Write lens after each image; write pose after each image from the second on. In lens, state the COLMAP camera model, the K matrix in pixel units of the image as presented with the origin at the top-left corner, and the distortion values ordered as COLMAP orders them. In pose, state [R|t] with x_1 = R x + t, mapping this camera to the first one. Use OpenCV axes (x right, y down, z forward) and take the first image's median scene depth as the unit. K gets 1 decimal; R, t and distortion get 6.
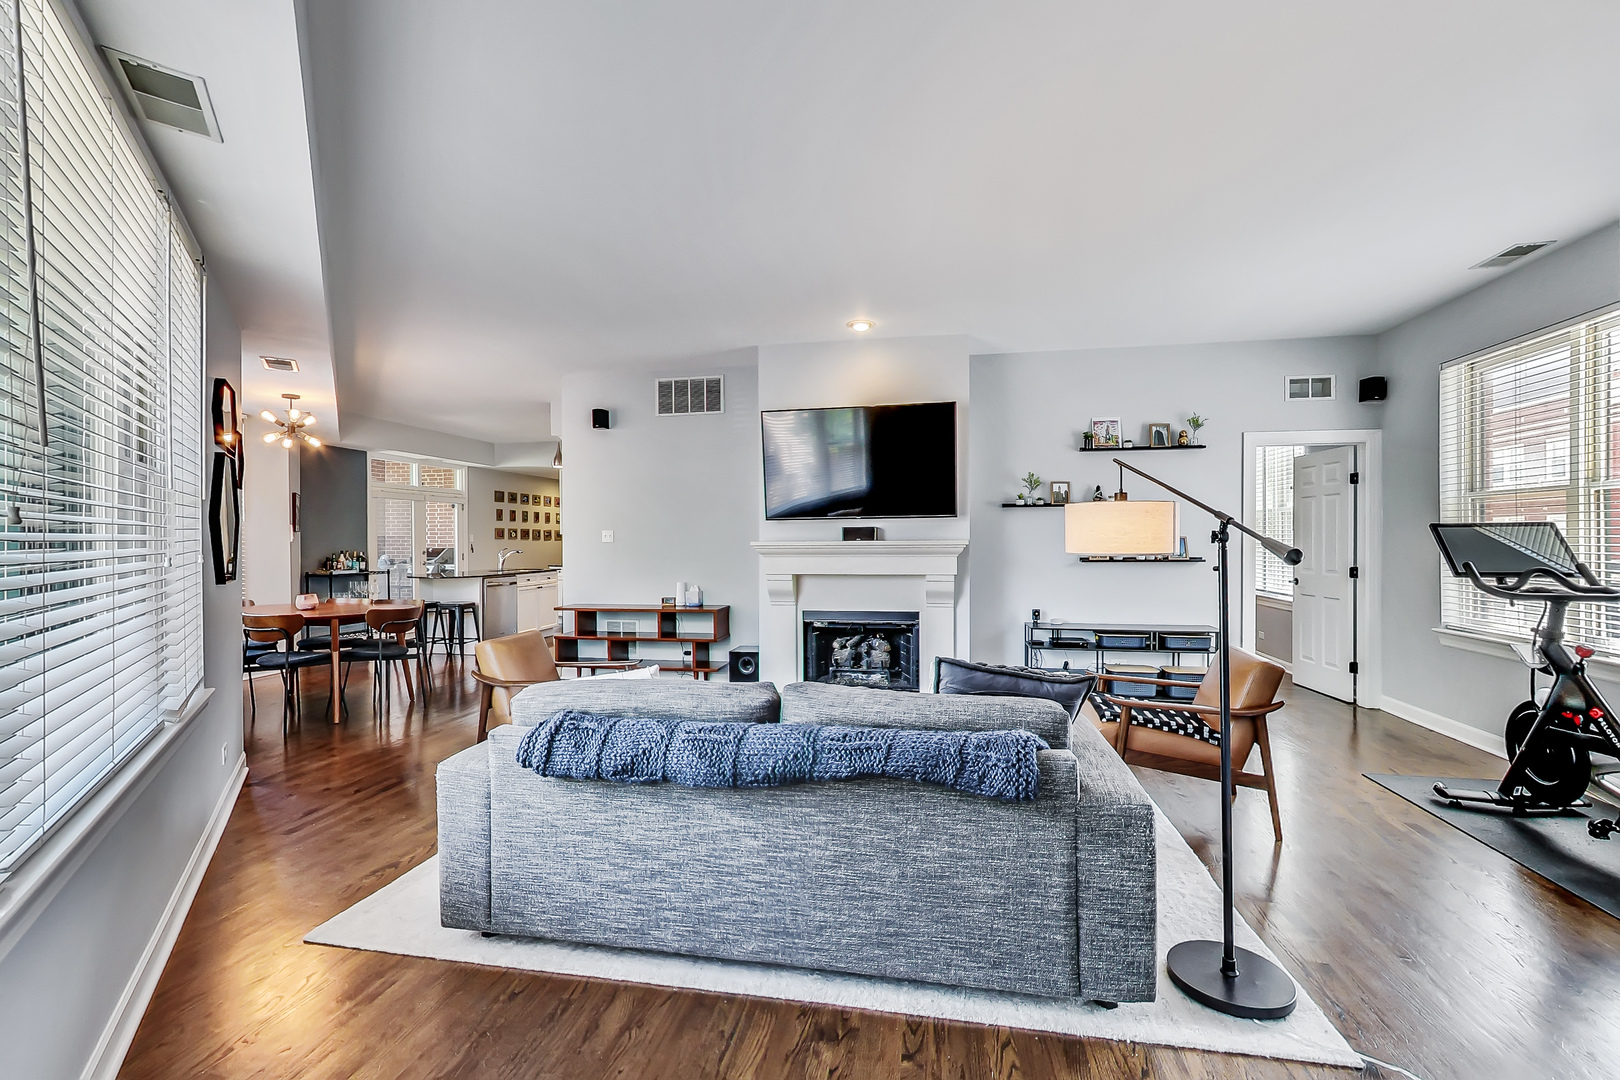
lens RADIAL K [[673.6, 0, 810.0], [0, 673.6, 540.0], [0, 0, 1]] dist [-0.000243, -0.000105]
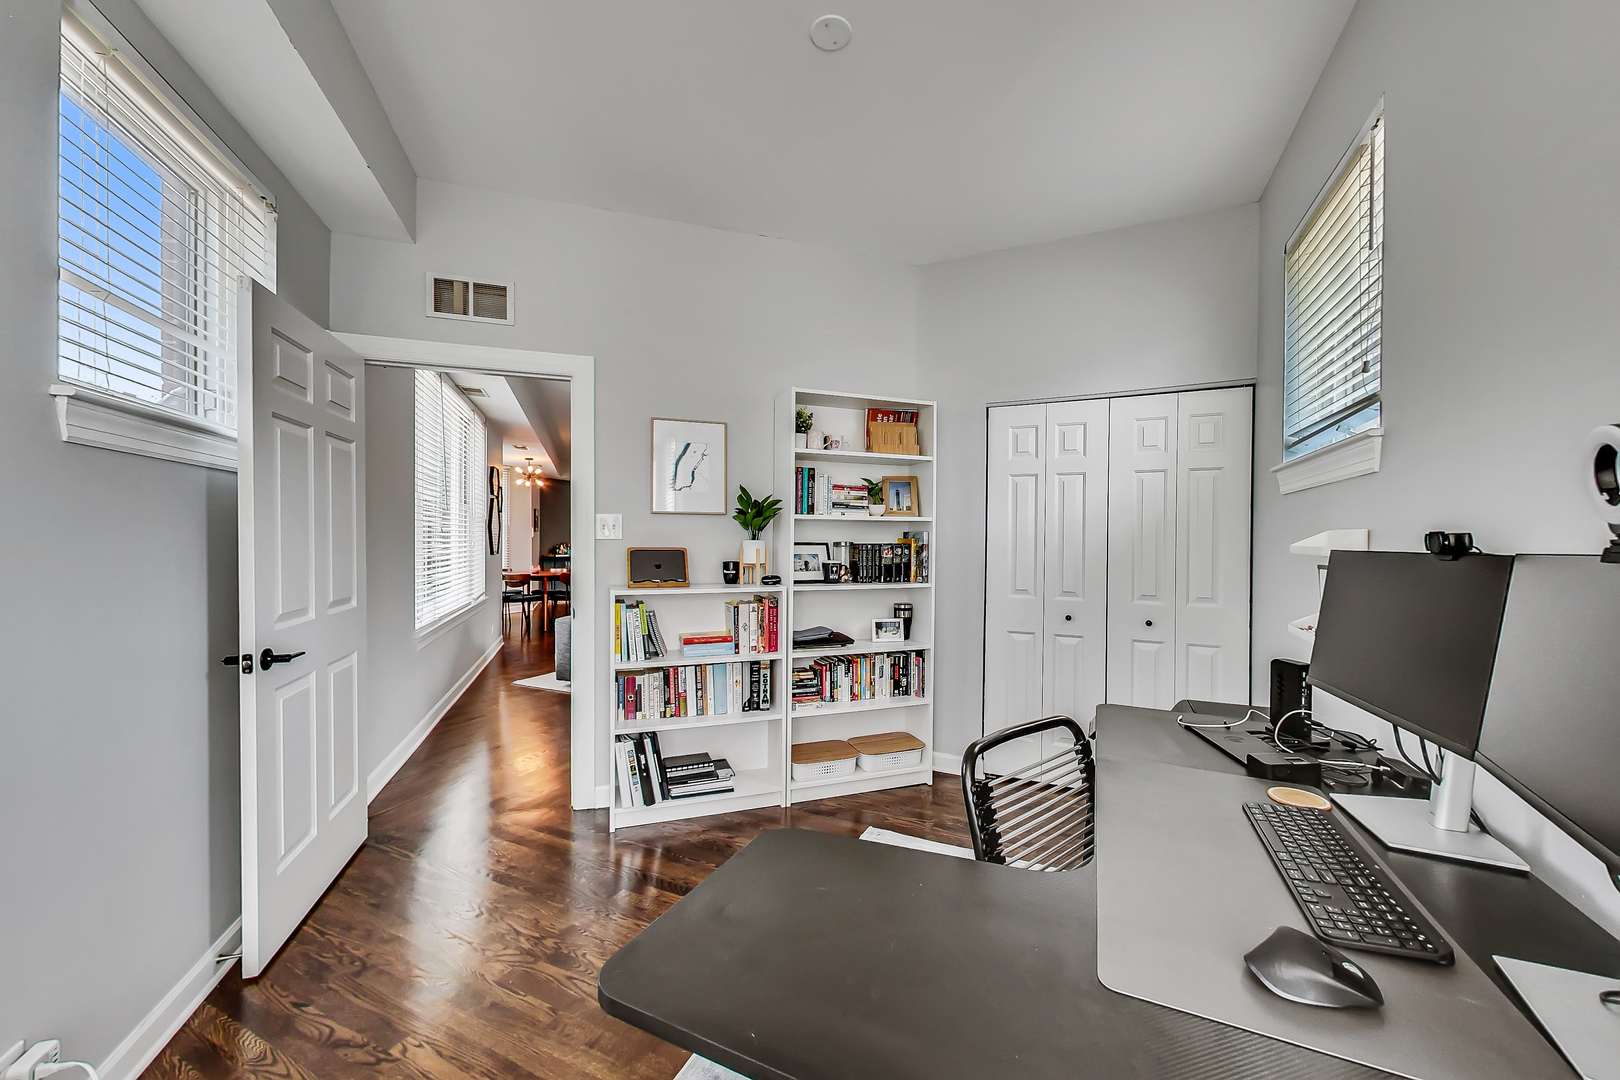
lens RADIAL K [[603.2, 0, 810.0], [0, 603.2, 540.0], [0, 0, 1]] dist [0.000374, -0.000109]
pose [[0.967686, 0.009080, -0.251995, 0.468552], [-0.008064, 0.999955, 0.005065, -0.004821], [0.252030, -0.002869, 0.967715, -0.486592]]
